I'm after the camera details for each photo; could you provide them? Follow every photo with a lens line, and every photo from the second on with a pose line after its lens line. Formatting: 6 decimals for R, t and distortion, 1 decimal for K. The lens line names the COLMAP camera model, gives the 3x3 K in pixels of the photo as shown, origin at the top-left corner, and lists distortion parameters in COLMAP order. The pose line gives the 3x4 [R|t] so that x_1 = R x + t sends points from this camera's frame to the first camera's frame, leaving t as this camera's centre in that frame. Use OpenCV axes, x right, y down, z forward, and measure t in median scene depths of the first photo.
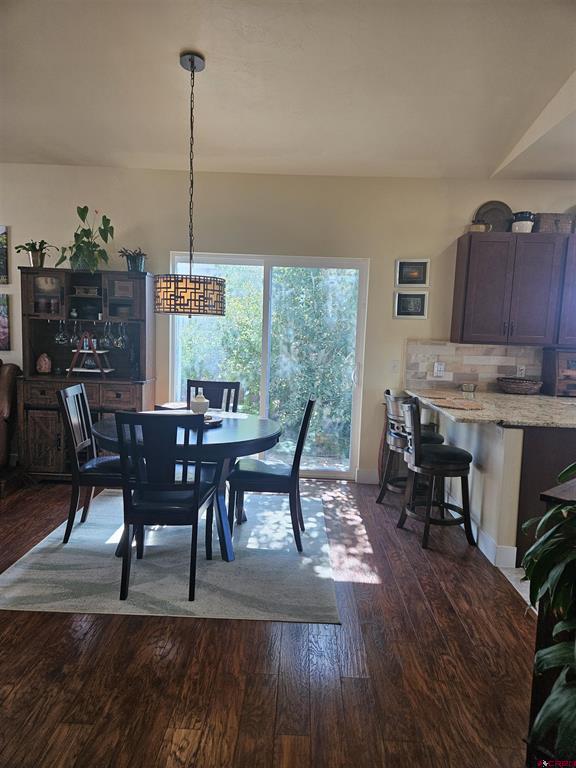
lens RADIAL K [[511.1, 0, 294.2], [0, 511.1, 382.5], [0, 0, 1]] dist [0.084559, -0.074443]
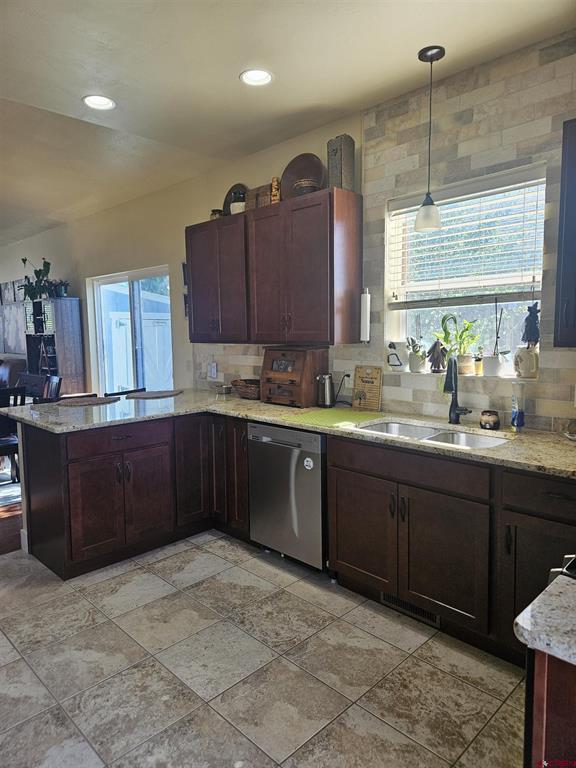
lens RADIAL K [[511.1, 0, 294.2], [0, 511.1, 382.5], [0, 0, 1]] dist [0.084559, -0.074443]
pose [[0.715485, 0.024852, -0.698186, 1.280769], [-0.034802, 0.999394, -0.000090, -0.008431], [0.697761, 0.024363, 0.715917, 0.500644]]
